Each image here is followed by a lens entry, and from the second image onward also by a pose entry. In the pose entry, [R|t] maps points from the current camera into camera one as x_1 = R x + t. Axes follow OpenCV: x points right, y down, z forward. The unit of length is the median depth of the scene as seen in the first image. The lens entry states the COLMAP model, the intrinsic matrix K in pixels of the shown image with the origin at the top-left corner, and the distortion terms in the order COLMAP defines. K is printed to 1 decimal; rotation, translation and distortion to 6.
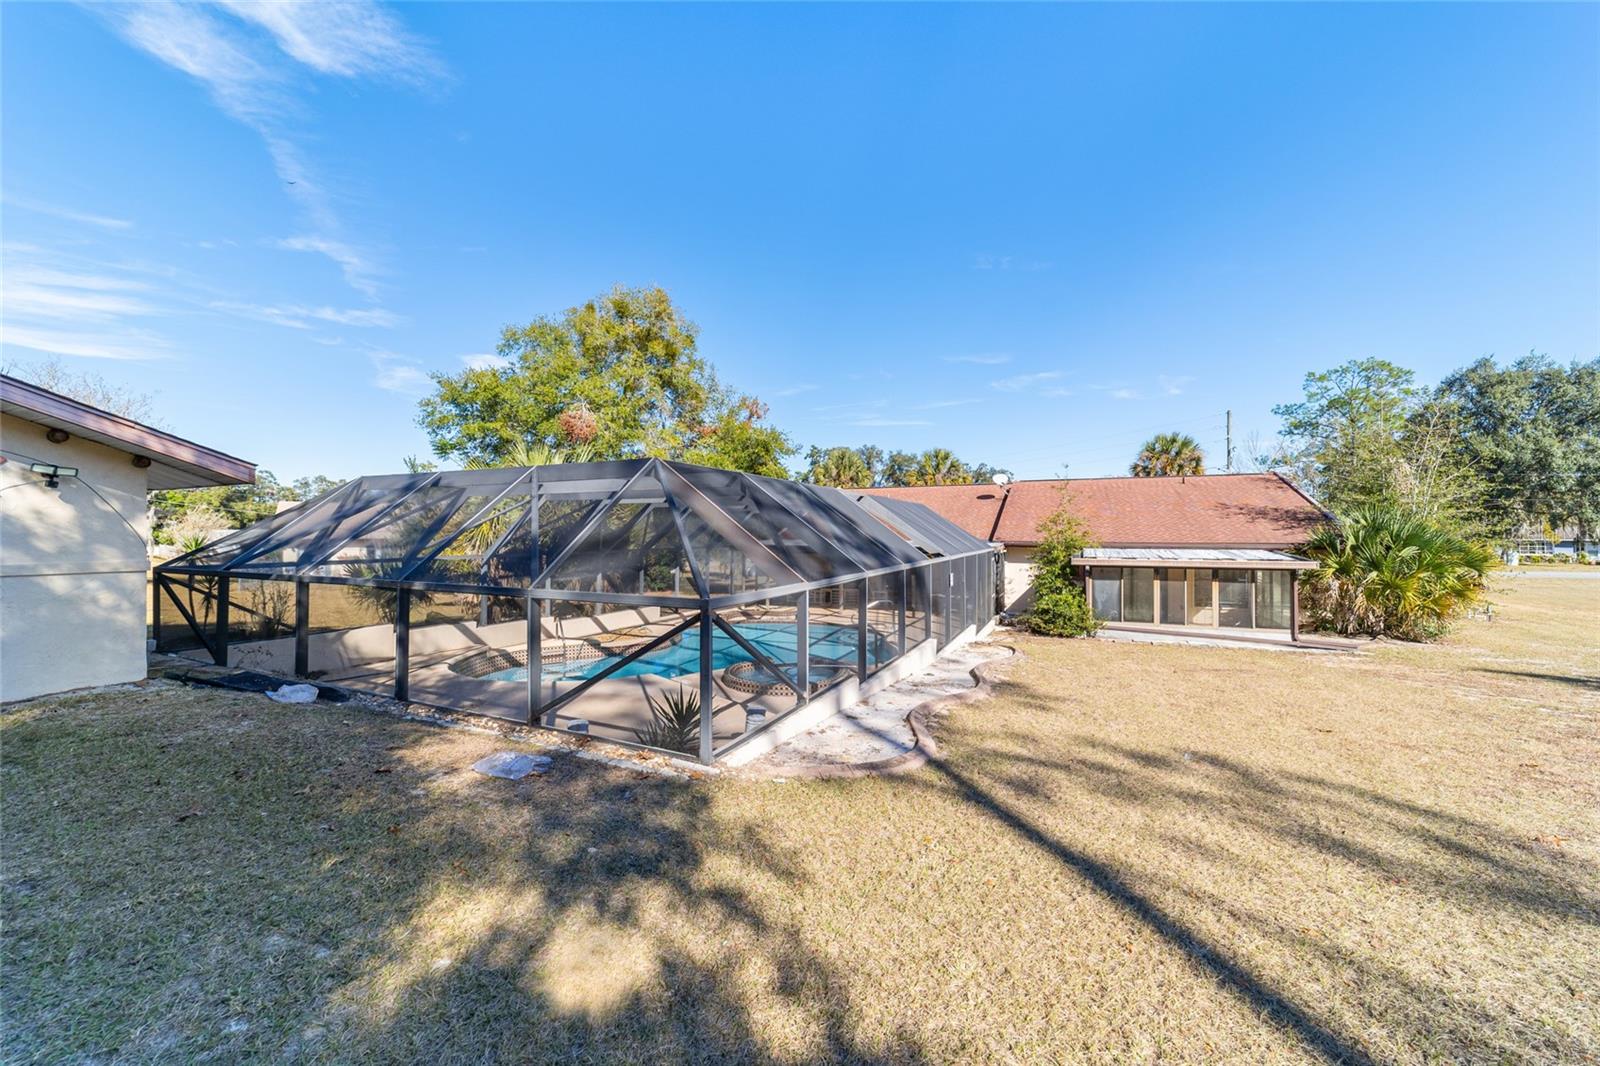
lens RADIAL K [[617.0, 0, 799.8], [0, 617.0, 527.5], [0, 0, 1]] dist [-0.010137, 0.004676]
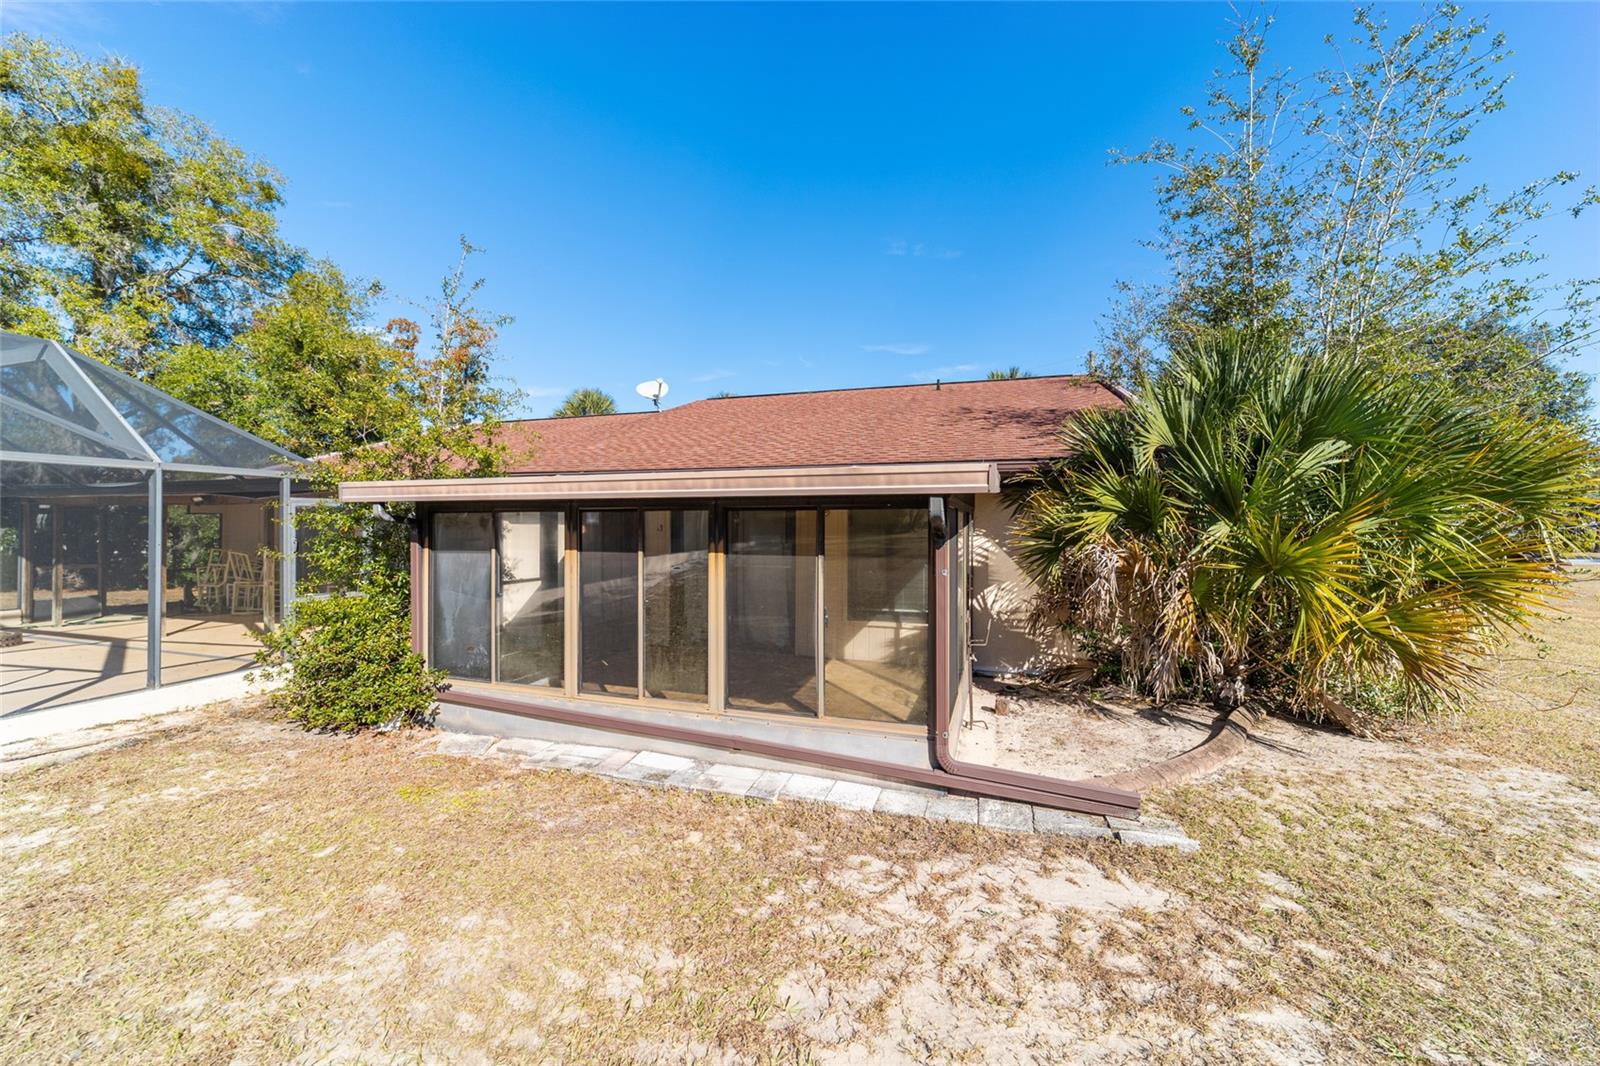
lens RADIAL K [[617.0, 0, 795.3], [0, 617.0, 515.7], [0, 0, 1]] dist [-0.010137, 0.004676]
pose [[0.994639, 0.003676, 0.103344, 0.668731], [-0.003034, 0.999975, -0.006367, 0.071369], [-0.103365, 0.006020, 0.994625, 0.689229]]
